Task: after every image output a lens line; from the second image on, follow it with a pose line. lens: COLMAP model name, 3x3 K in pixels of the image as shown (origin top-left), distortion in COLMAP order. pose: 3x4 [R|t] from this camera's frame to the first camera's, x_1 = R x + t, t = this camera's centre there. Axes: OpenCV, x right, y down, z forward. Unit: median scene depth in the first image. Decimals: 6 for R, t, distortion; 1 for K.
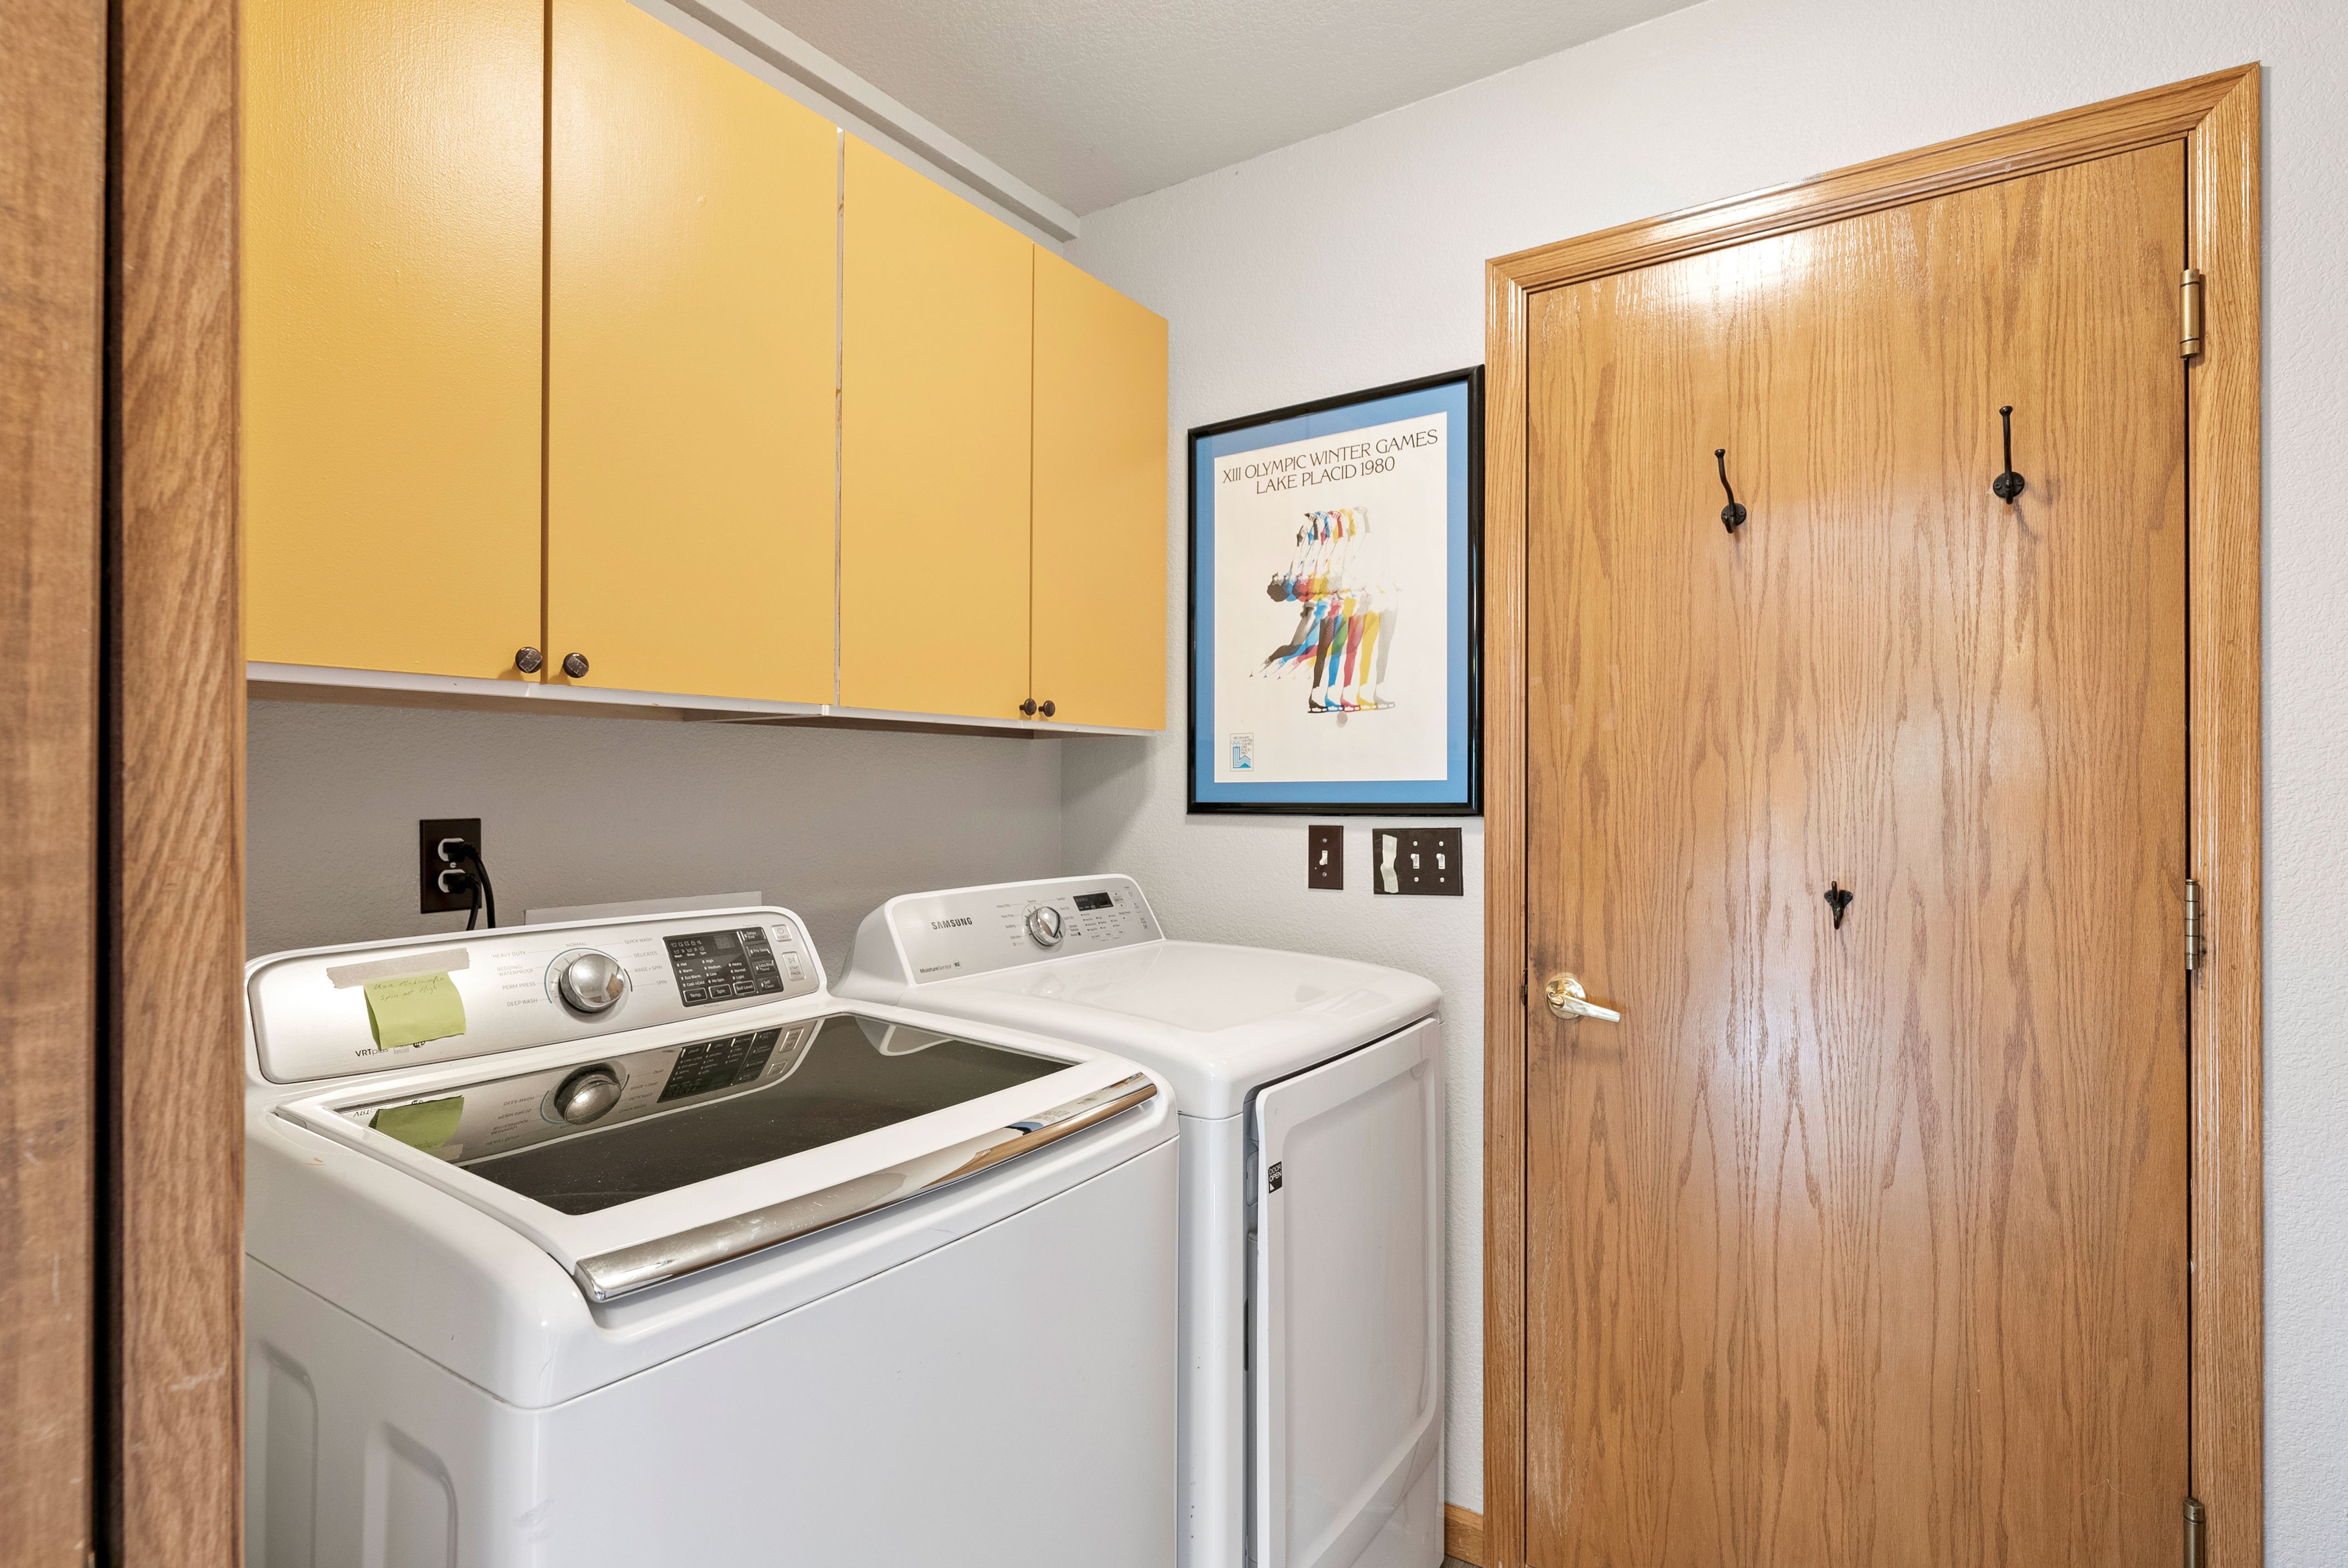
lens RADIAL K [[1187.5, 0, 1164.4], [0, 1187.5, 789.9], [0, 0, 1]] dist [0.000653, -0.000123]
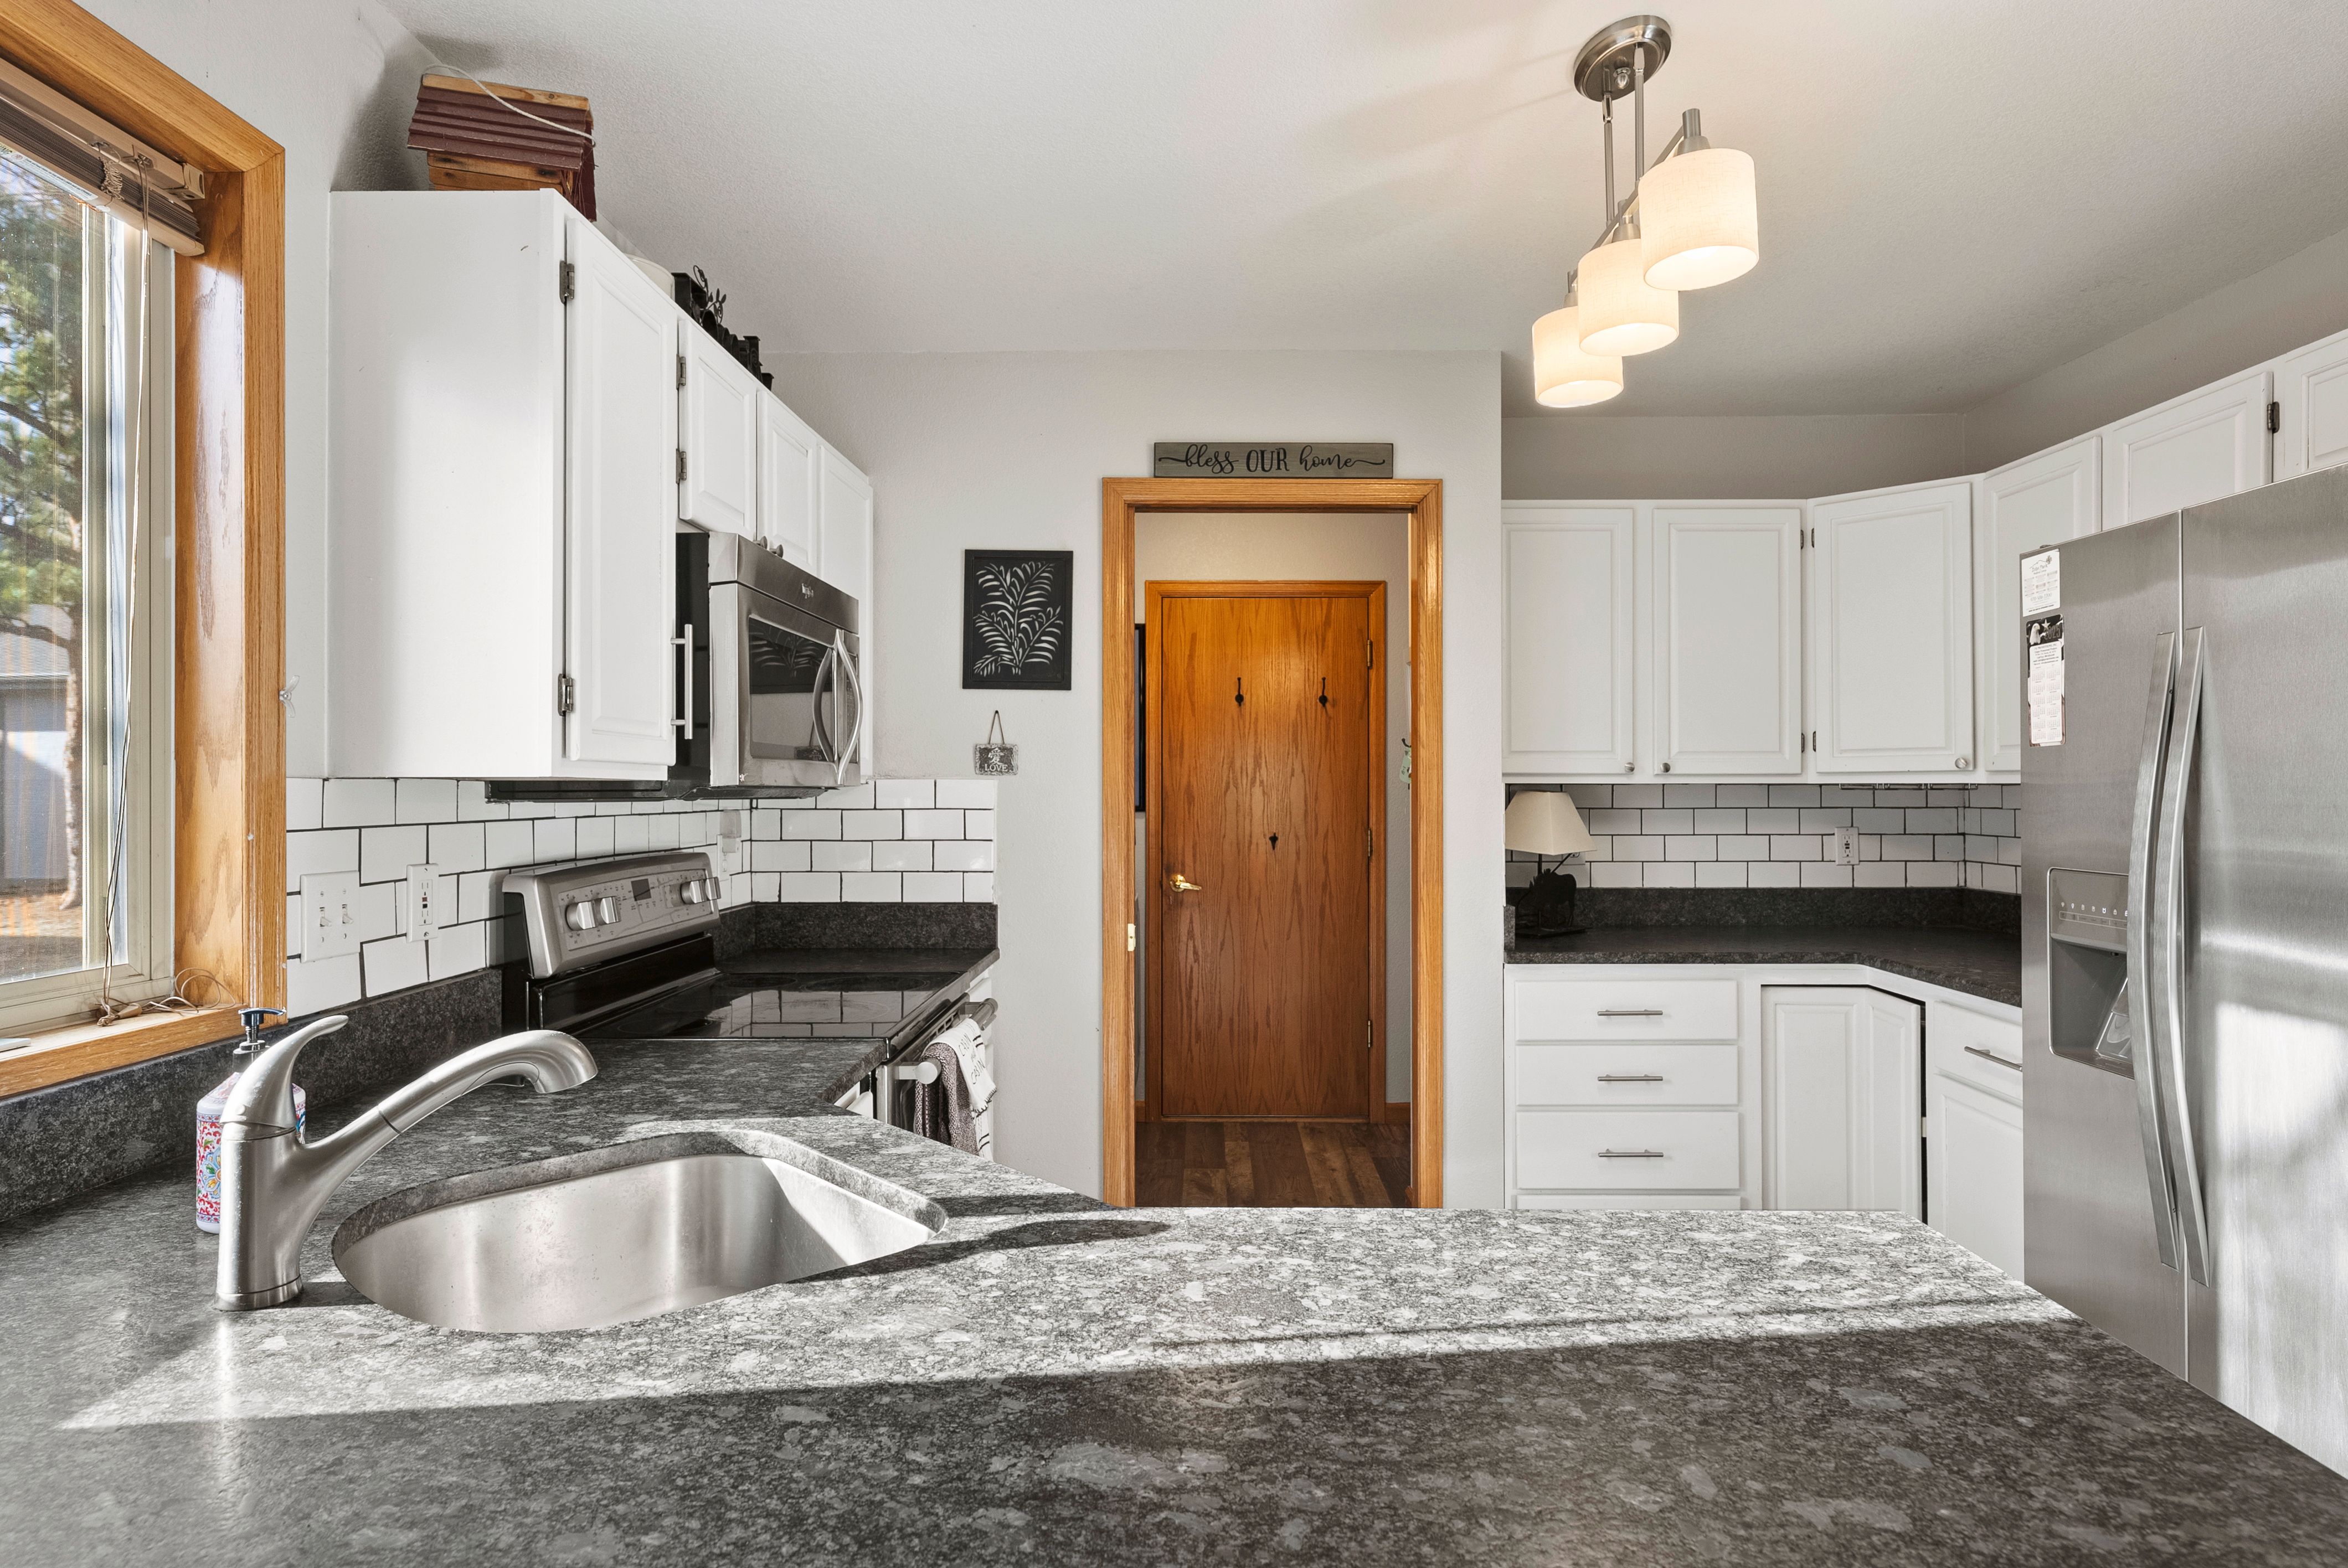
lens RADIAL K [[1316.9, 0, 1185.1], [0, 1316.9, 788.2], [0, 0, 1]] dist [0.007550, -0.000034]
pose [[0.862861, -0.000620, 0.505441, -1.235760], [-0.000461, 0.999998, 0.002013, -0.036952], [-0.505441, -0.001970, 0.862859, -1.647126]]
